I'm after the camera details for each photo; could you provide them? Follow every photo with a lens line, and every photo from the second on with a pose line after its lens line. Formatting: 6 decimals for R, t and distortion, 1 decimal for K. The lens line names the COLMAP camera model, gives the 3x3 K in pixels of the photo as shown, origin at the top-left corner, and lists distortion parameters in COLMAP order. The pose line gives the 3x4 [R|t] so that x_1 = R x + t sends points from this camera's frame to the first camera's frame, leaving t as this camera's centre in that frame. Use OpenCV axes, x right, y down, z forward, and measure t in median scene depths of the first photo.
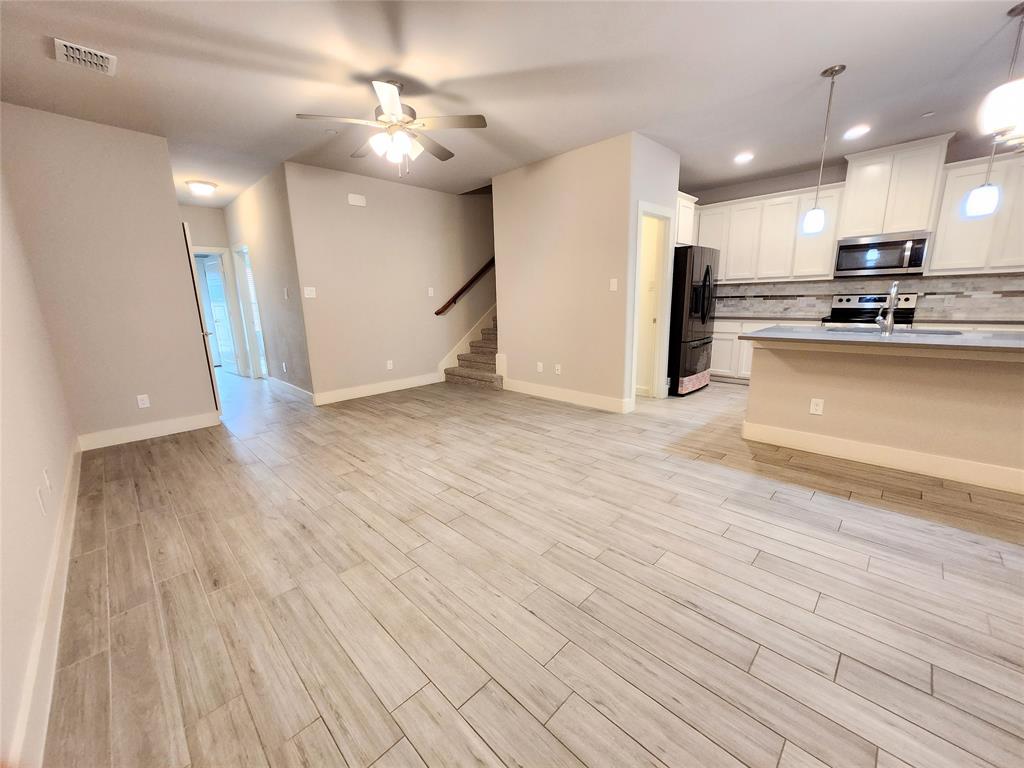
lens RADIAL K [[405.0, 0, 503.1], [0, 405.0, 385.6], [0, 0, 1]] dist [-0.002301, 0.002636]
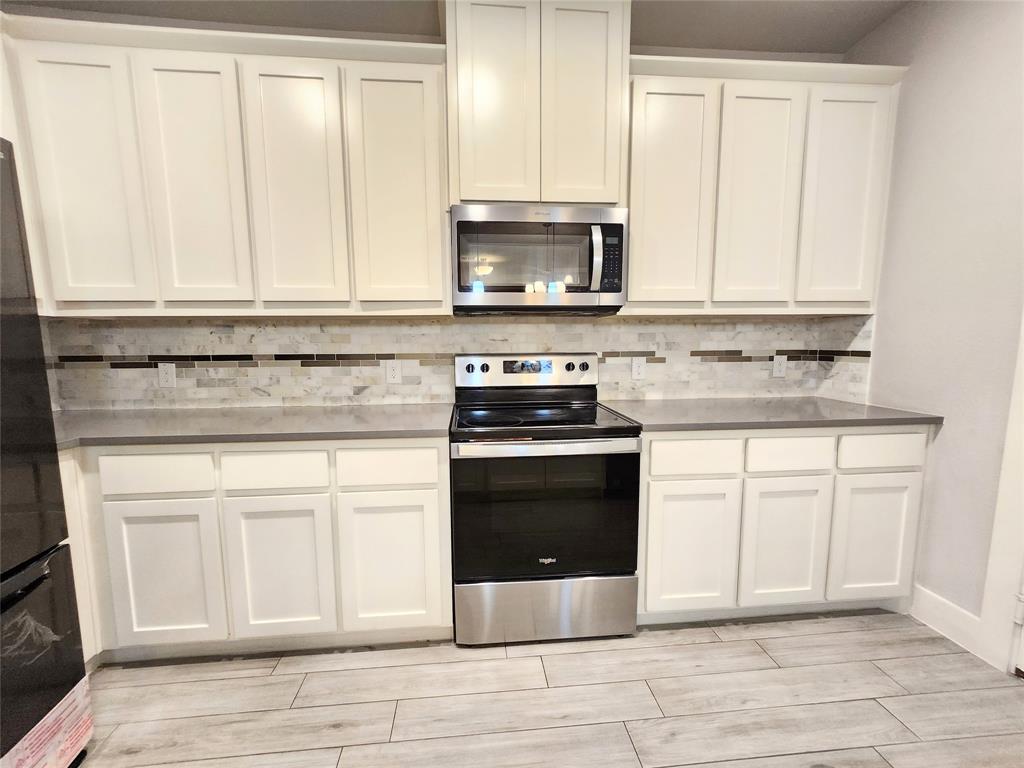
lens RADIAL K [[405.0, 0, 505.9], [0, 405.0, 383.4], [0, 0, 1]] dist [-0.002301, 0.002636]
pose [[0.633876, -0.064367, 0.770752, 0.720188], [0.156408, 0.986610, -0.046238, -0.227988], [-0.757455, 0.149861, 0.635455, 0.953560]]
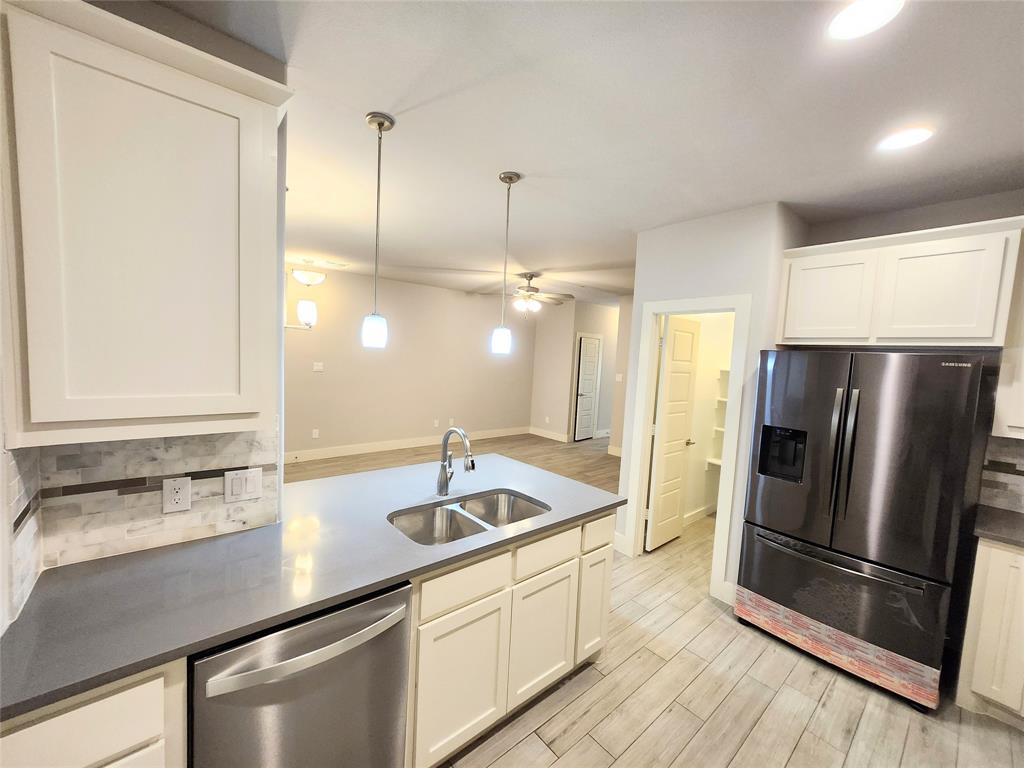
lens RADIAL K [[405.0, 0, 501.9], [0, 405.0, 385.4], [0, 0, 1]] dist [-0.002301, 0.002636]
pose [[-0.089055, 0.097530, -0.991240, 1.268294], [-0.257202, 0.959190, 0.117484, -0.330635], [0.962246, 0.265411, -0.060336, 0.848485]]
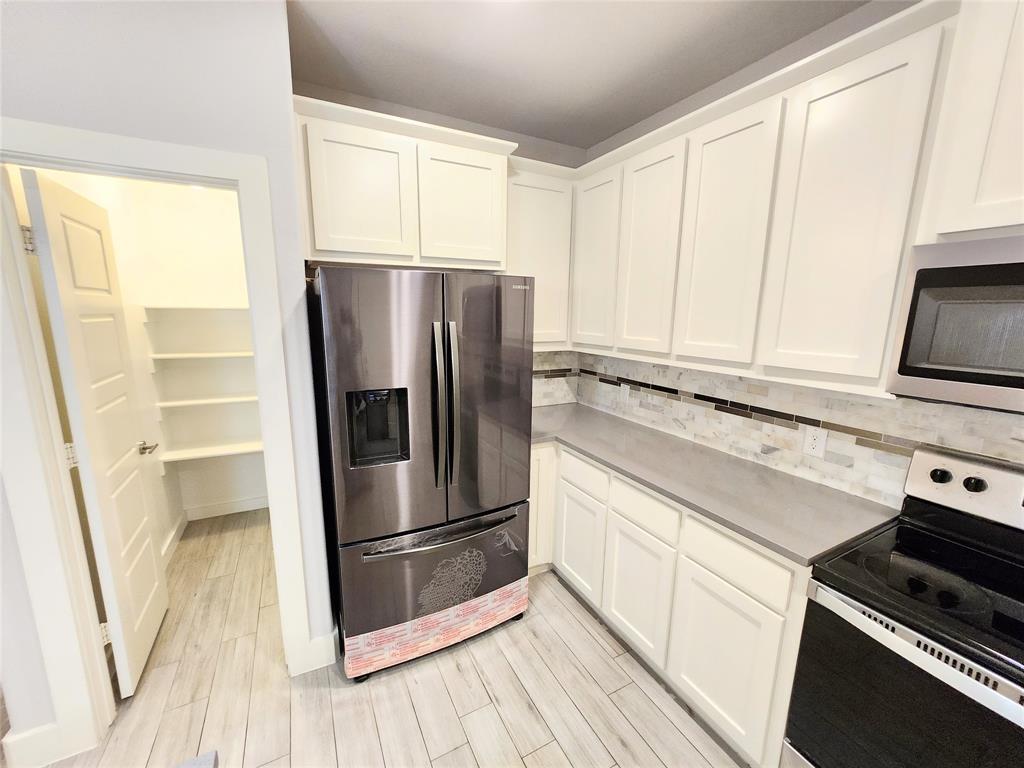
lens RADIAL K [[405.0, 0, 501.8], [0, 405.0, 384.4], [0, 0, 1]] dist [-0.002301, 0.002636]
pose [[0.954030, 0.088267, -0.286419, 0.845084], [-0.096401, 0.995239, -0.014394, -0.317349], [0.283785, 0.041343, 0.957996, 0.890550]]
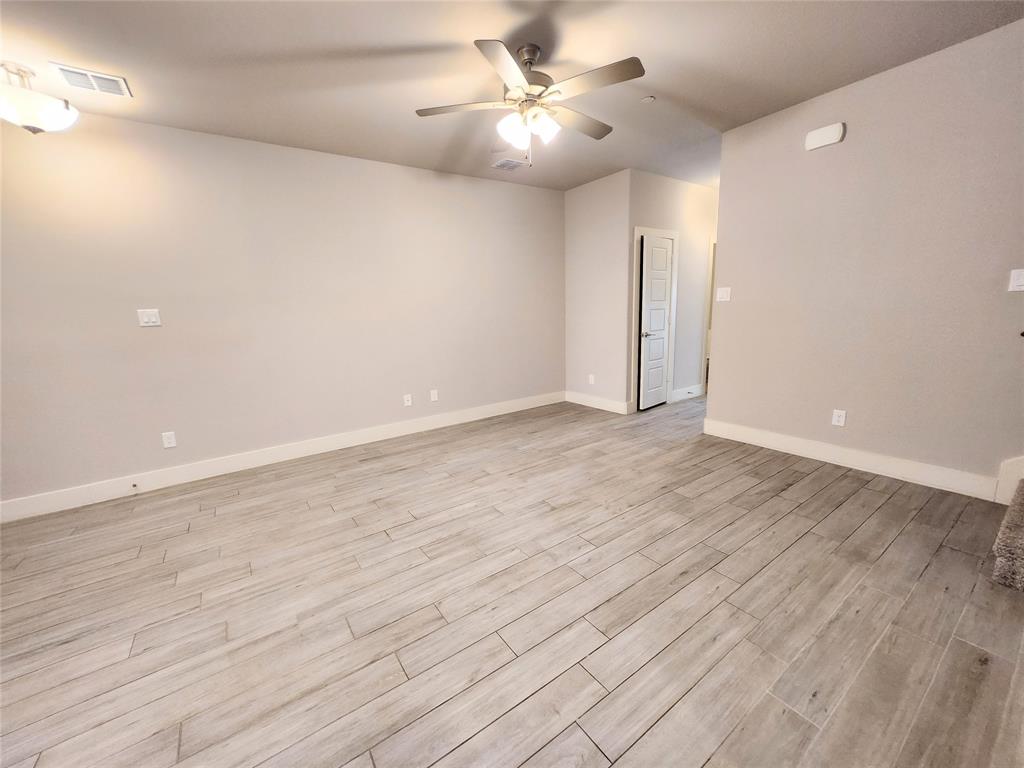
lens RADIAL K [[405.0, 0, 503.4], [0, 405.0, 384.1], [0, 0, 1]] dist [-0.002301, 0.002636]
pose [[-0.179154, 0.208432, -0.961488, 0.487438], [-0.166061, 0.956871, 0.238373, -0.222962], [0.969705, 0.202371, -0.136815, 0.900447]]
